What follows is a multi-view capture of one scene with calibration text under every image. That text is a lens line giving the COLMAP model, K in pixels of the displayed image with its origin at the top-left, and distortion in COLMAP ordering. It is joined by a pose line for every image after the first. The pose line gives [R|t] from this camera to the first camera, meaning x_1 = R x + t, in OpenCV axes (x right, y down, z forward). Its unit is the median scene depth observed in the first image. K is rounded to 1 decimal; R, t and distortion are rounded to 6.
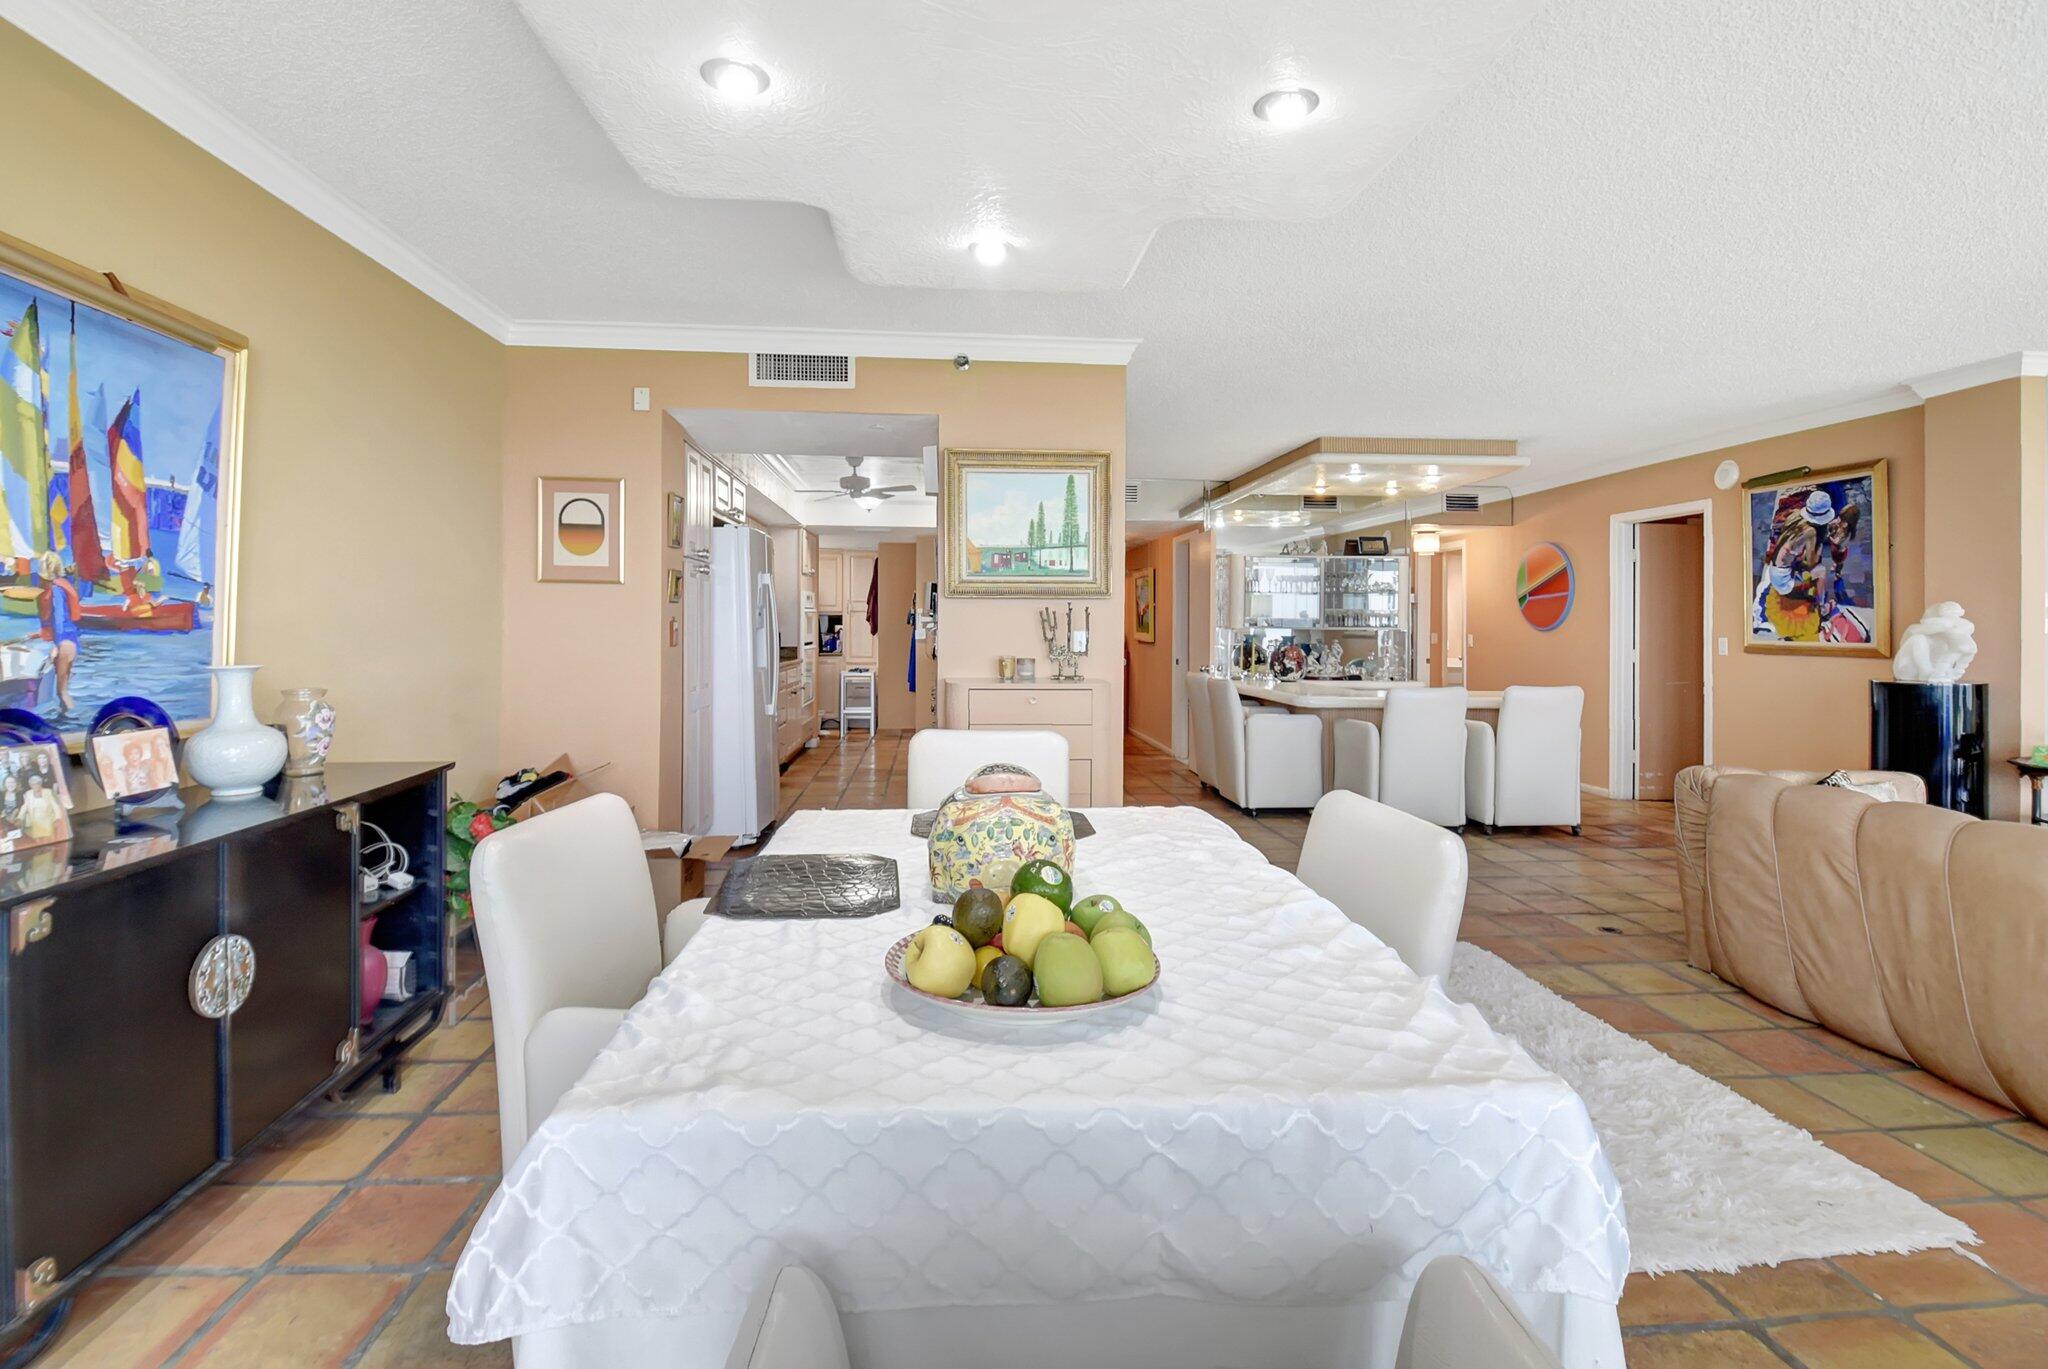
lens RADIAL K [[954.1, 0, 1015.2], [0, 954.1, 625.2], [0, 0, 1]] dist [0.001606, -0.003470]
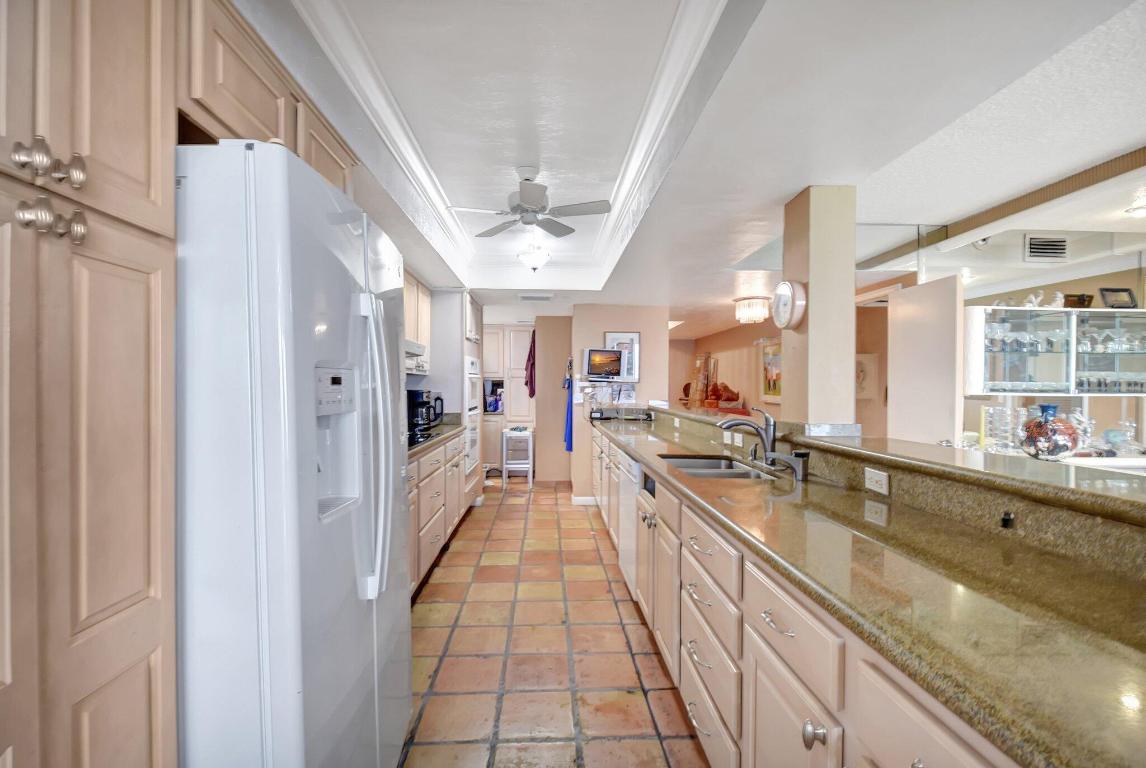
lens RADIAL K [[533.9, 0, 568.1], [0, 533.9, 384.1], [0, 0, 1]] dist [0.001606, -0.003470]
pose [[0.998705, -0.001982, -0.050843, -0.134639], [0.001817, 0.999993, -0.003276, -0.007237], [0.050849, 0.003179, 0.998701, 0.680928]]
